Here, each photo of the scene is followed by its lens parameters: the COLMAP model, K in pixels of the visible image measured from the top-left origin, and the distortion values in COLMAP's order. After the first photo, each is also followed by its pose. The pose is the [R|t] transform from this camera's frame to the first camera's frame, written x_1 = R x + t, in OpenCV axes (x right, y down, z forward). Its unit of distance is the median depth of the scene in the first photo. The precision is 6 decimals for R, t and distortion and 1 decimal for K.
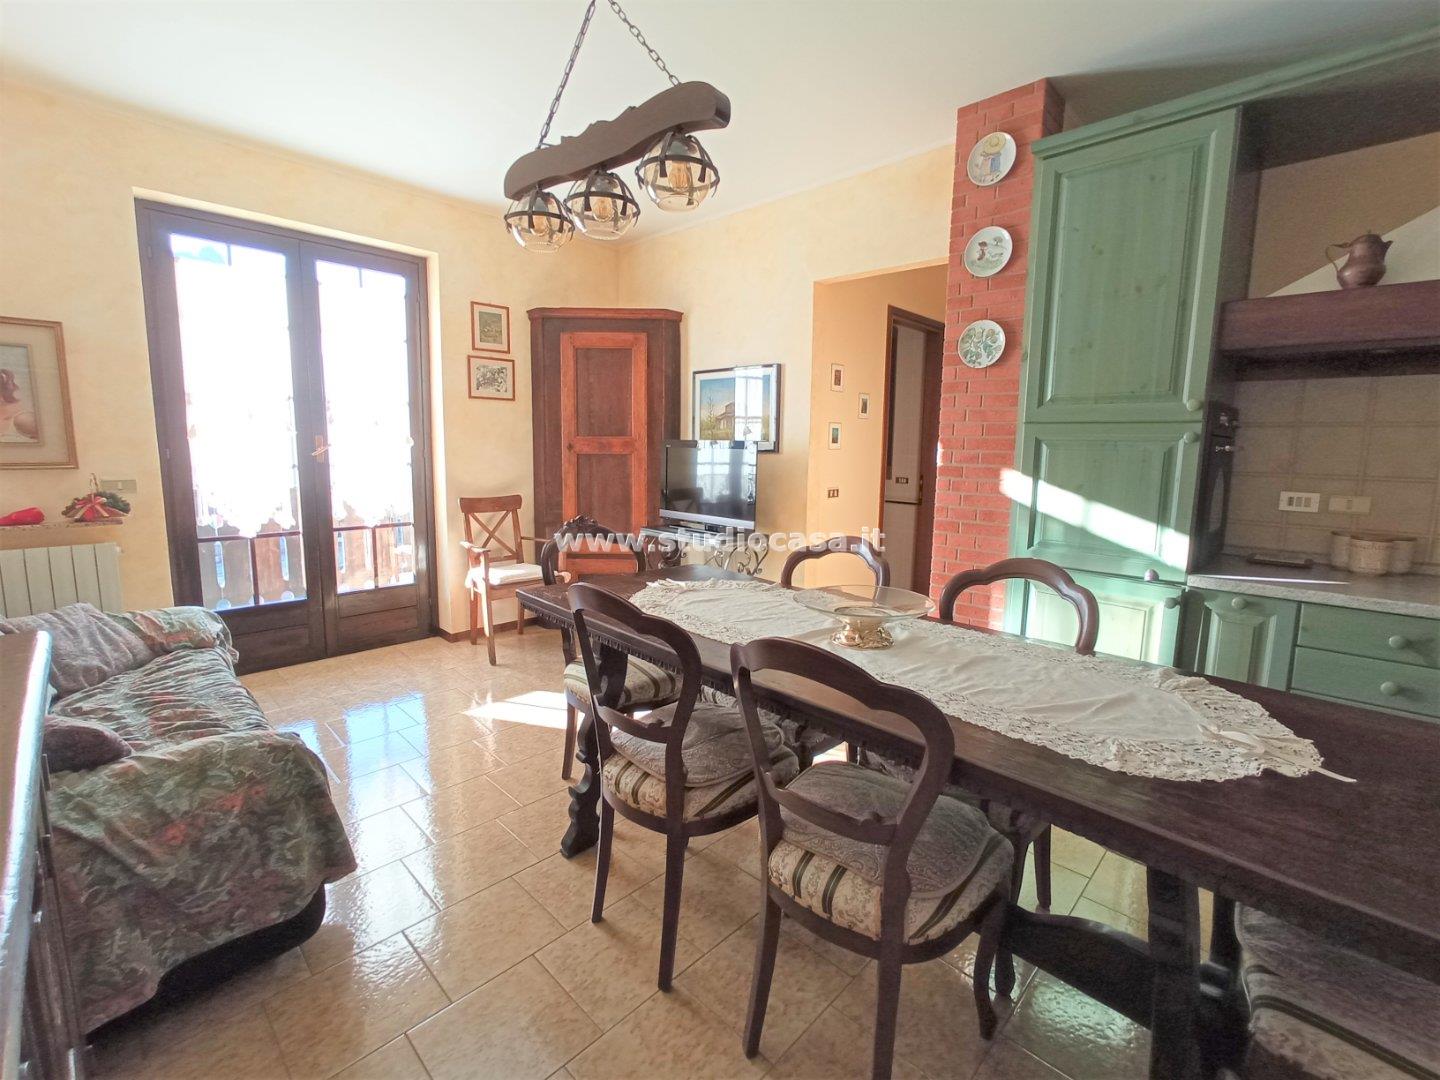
lens RADIAL K [[639.6, 0, 720.9], [0, 639.6, 527.5], [0, 0, 1]] dist [-0.031858, 0.014880]
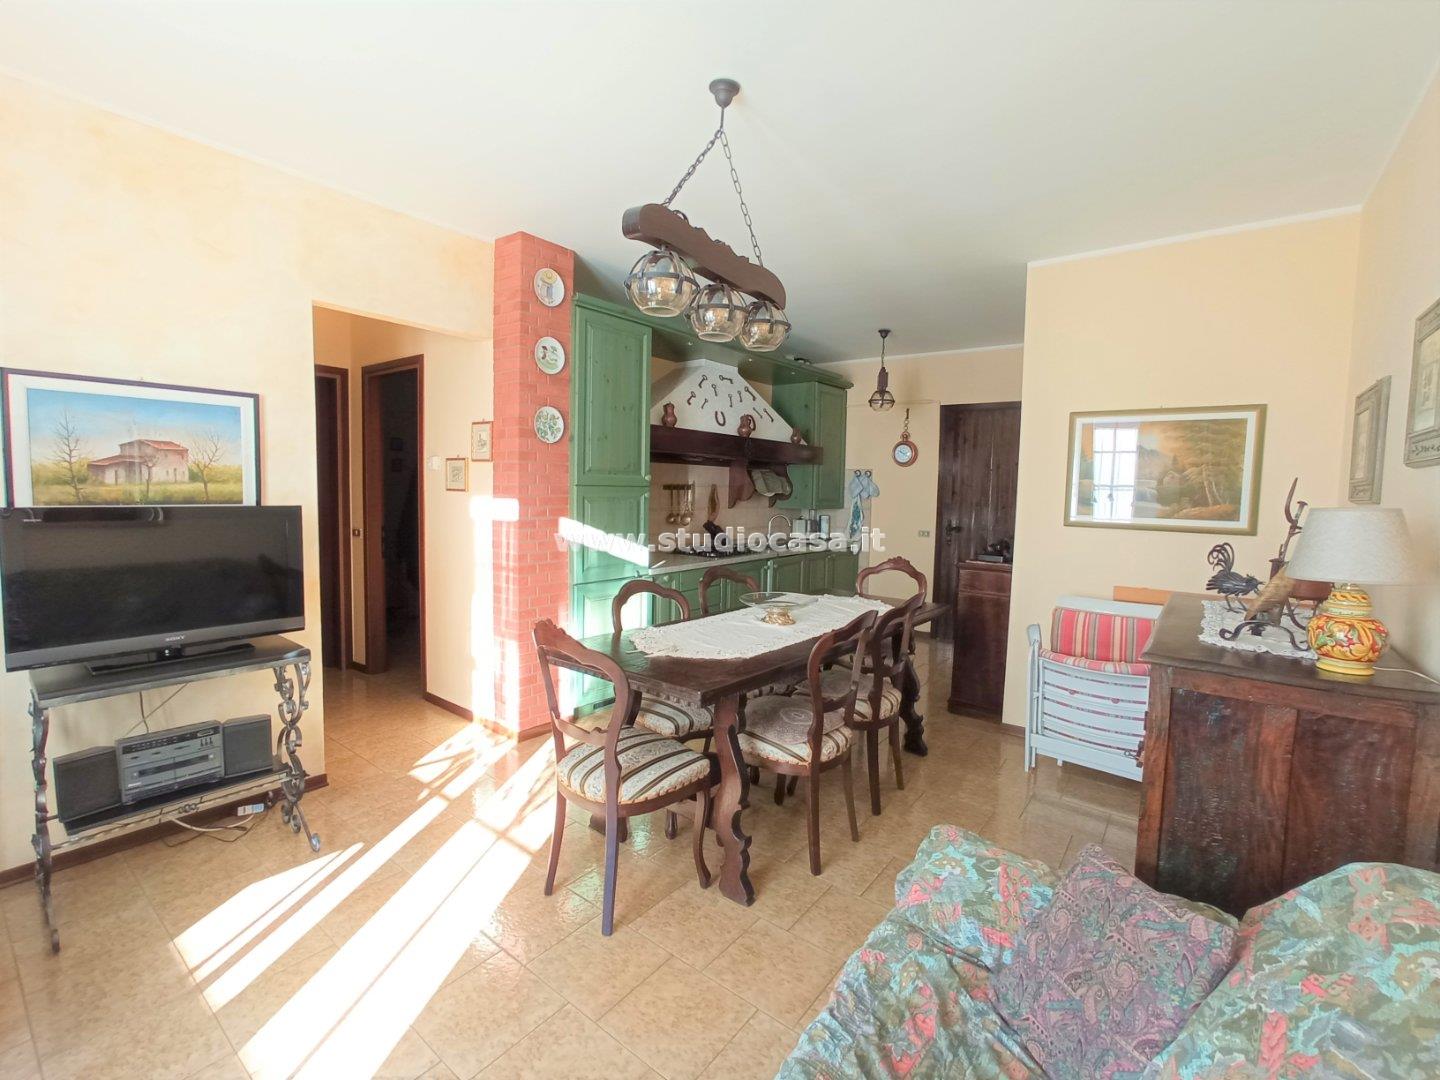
lens RADIAL K [[650.4, 0, 713.1], [0, 650.4, 534.9], [0, 0, 1]] dist [-0.040684, 0.027343]
pose [[-0.111219, -0.091737, 0.989553, -1.045607], [0.111825, 0.988251, 0.104185, -0.180882], [-0.987484, 0.122244, -0.099654, 0.899877]]
